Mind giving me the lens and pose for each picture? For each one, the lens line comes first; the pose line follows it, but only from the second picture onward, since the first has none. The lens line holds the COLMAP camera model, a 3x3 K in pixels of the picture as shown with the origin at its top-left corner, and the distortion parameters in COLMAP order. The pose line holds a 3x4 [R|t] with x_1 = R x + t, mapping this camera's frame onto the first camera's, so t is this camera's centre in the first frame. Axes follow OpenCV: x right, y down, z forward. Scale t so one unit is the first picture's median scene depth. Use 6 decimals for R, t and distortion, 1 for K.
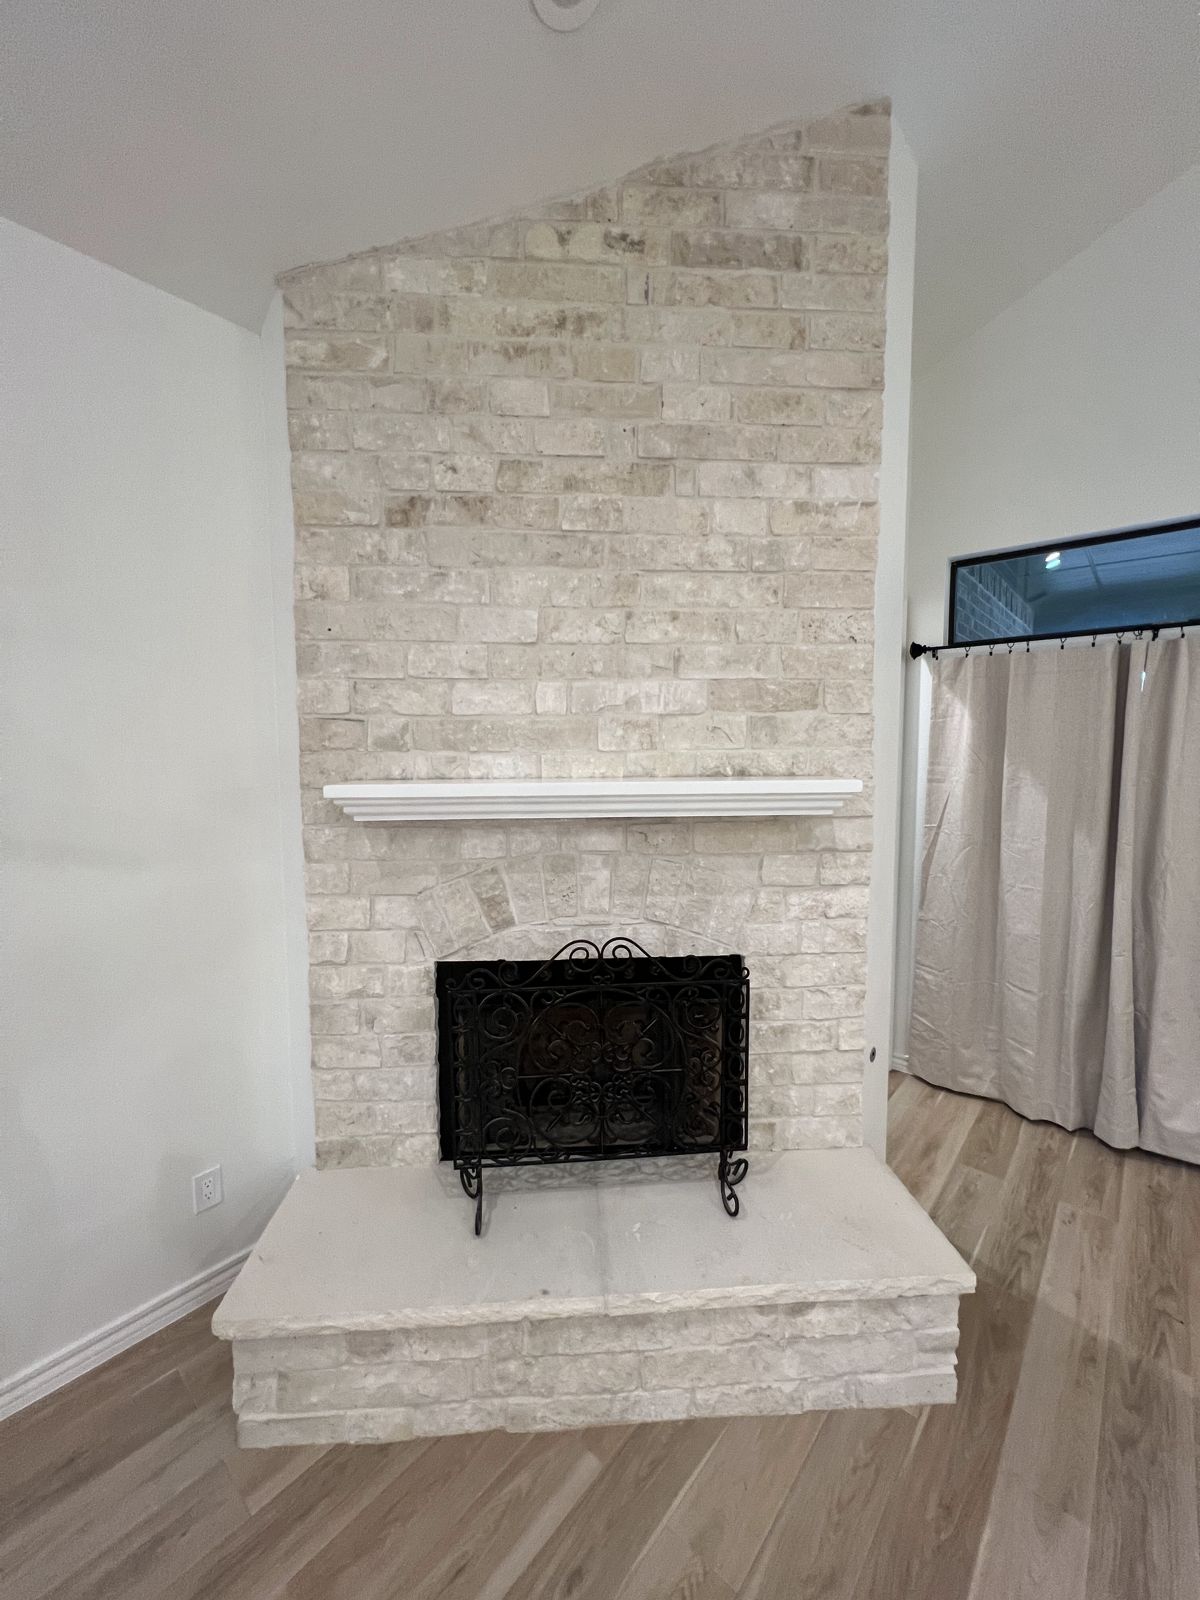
lens RADIAL K [[640.8, 0, 597.1], [0, 640.8, 795.4], [0, 0, 1]] dist [-0.002096, 0.000215]
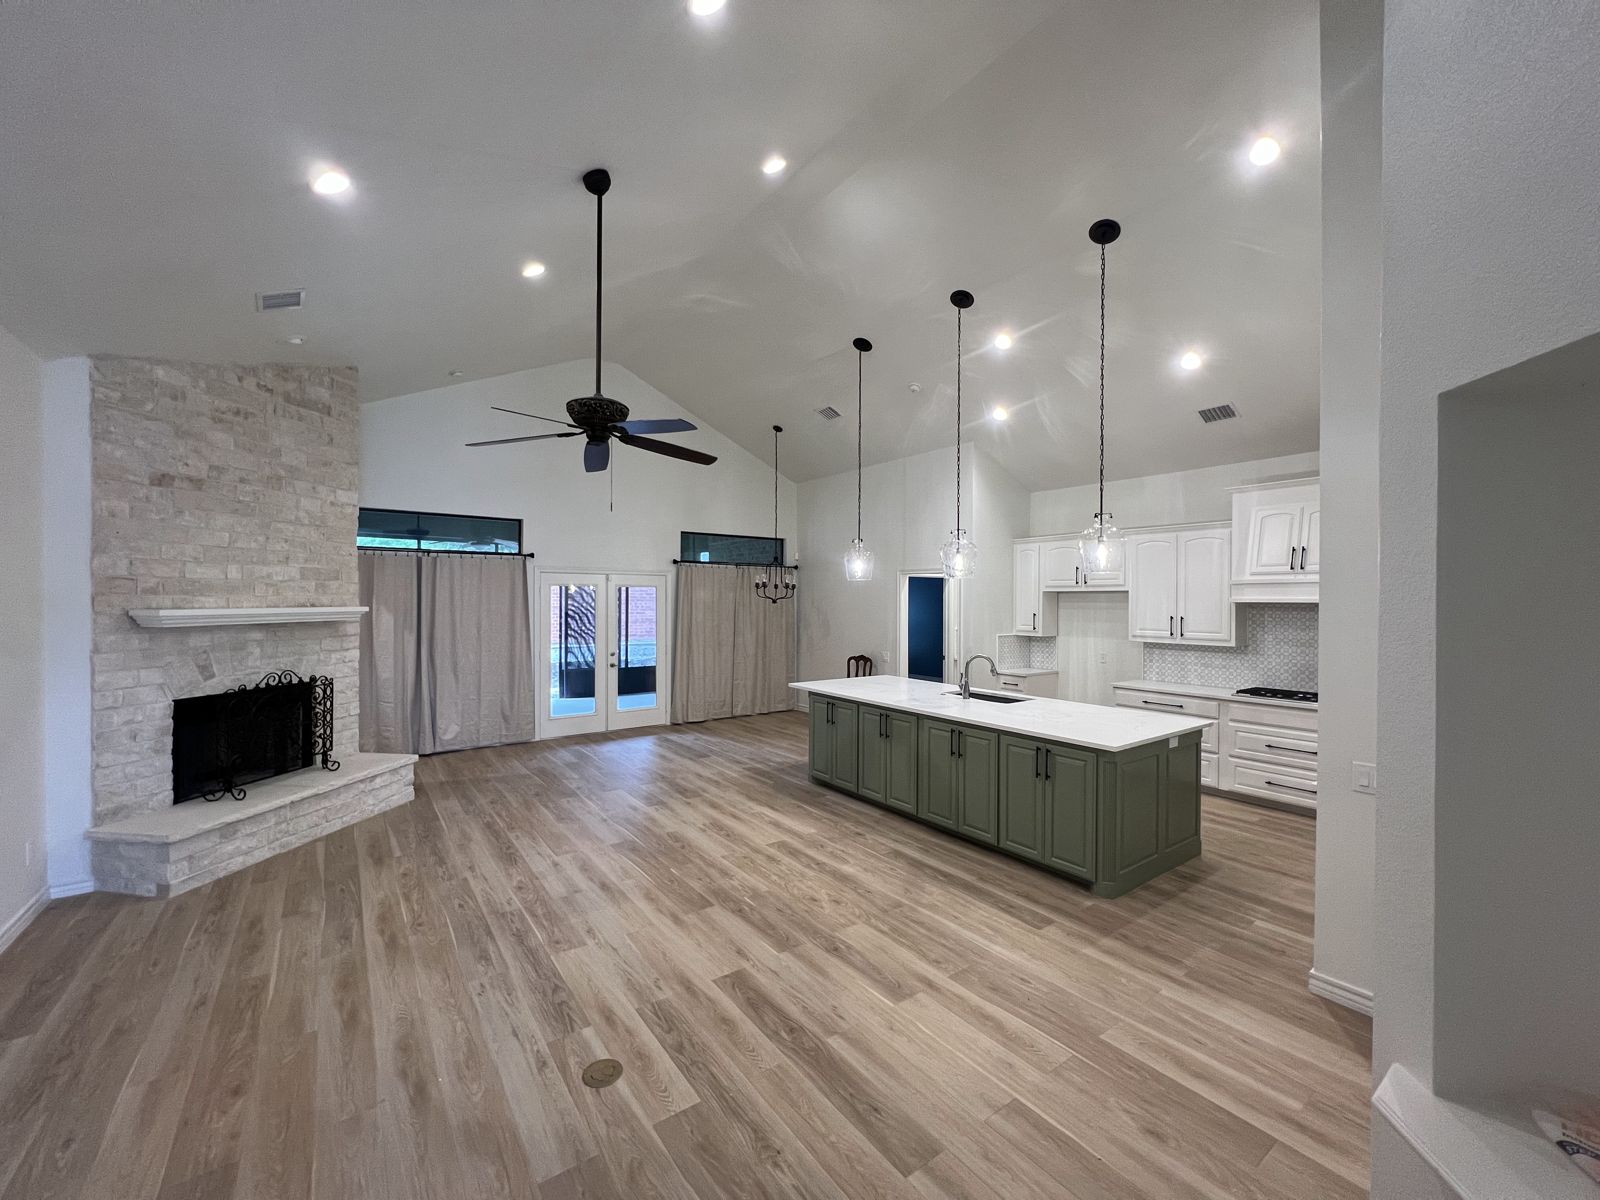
lens RADIAL K [[640.8, 0, 800.0], [0, 640.8, 600.0], [0, 0, 1]] dist [-0.002096, 0.000215]
pose [[0.219251, 0.002952, 0.975664, -1.840277], [0.074383, 0.997034, -0.019732, 0.137972], [-0.972829, 0.076899, 0.218381, -1.418771]]
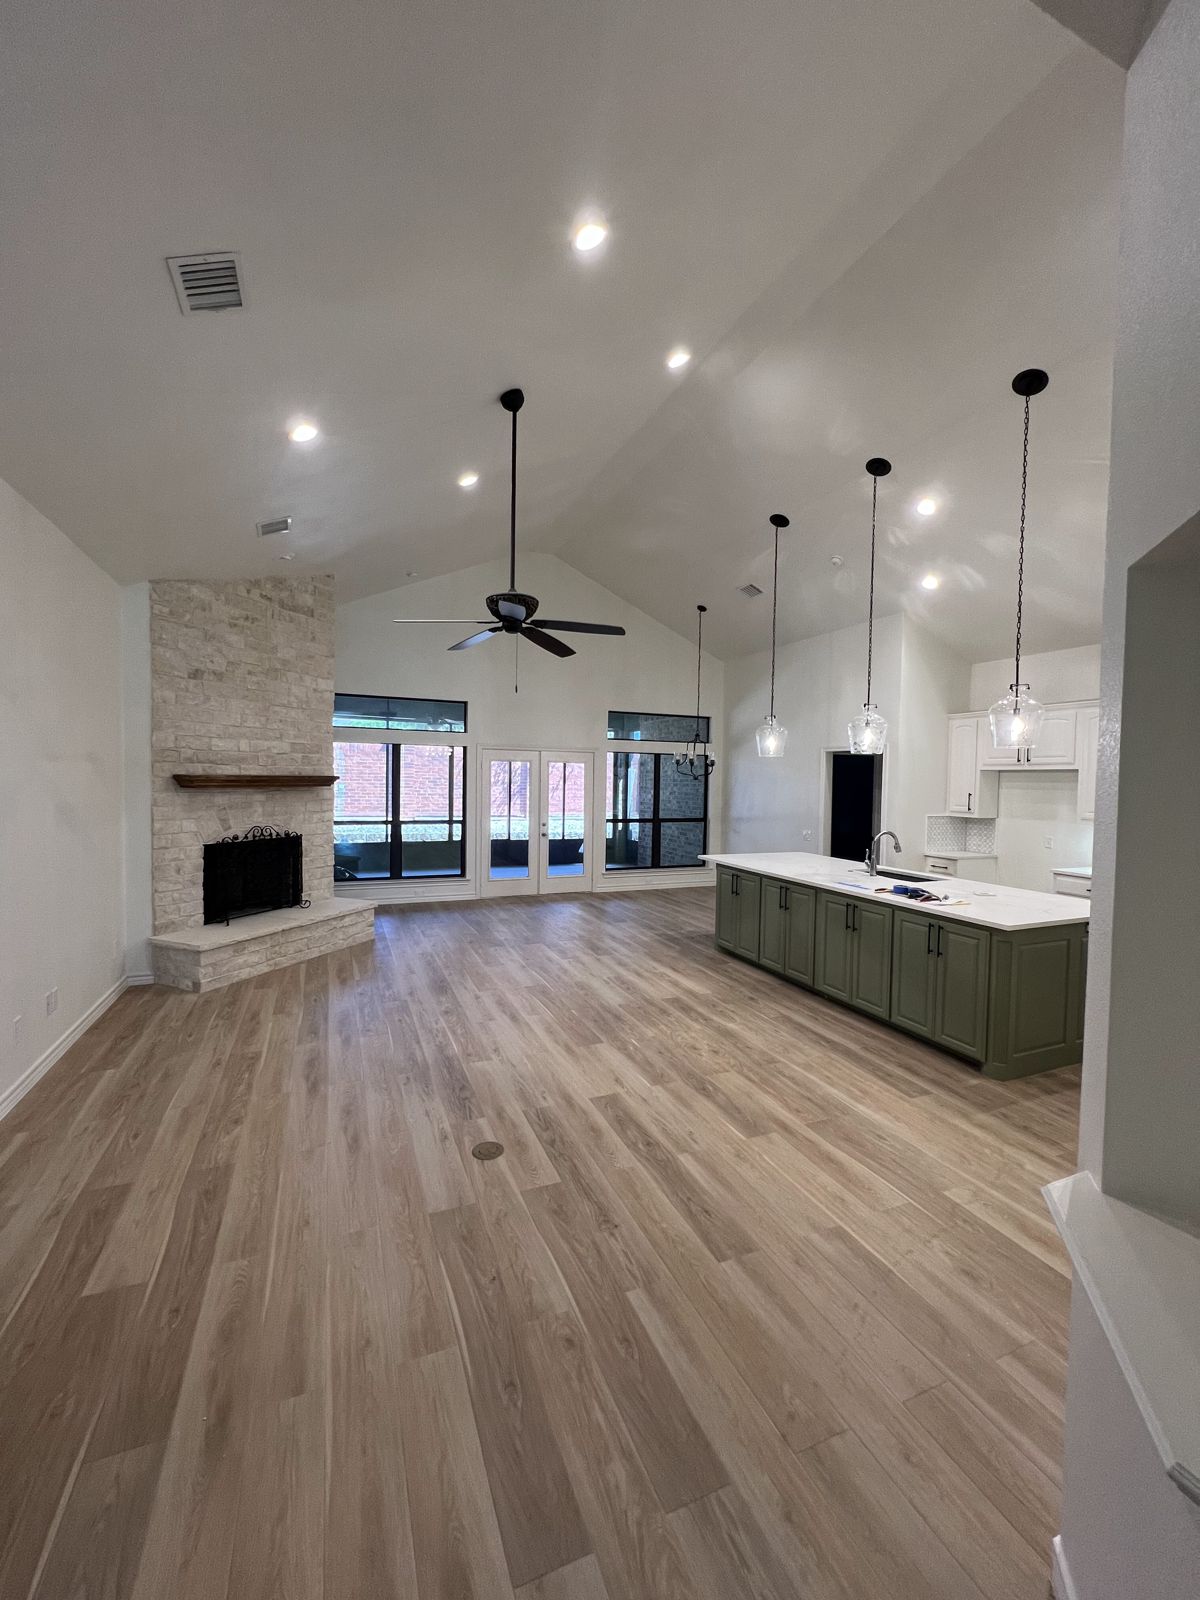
lens RADIAL K [[640.8, 0, 597.1], [0, 640.8, 795.4], [0, 0, 1]] dist [-0.002096, 0.000215]
pose [[0.439258, -0.014053, 0.898251, -1.946799], [0.054598, 0.998447, -0.011079, 0.183091], [-0.896701, 0.053909, 0.439343, -1.635729]]
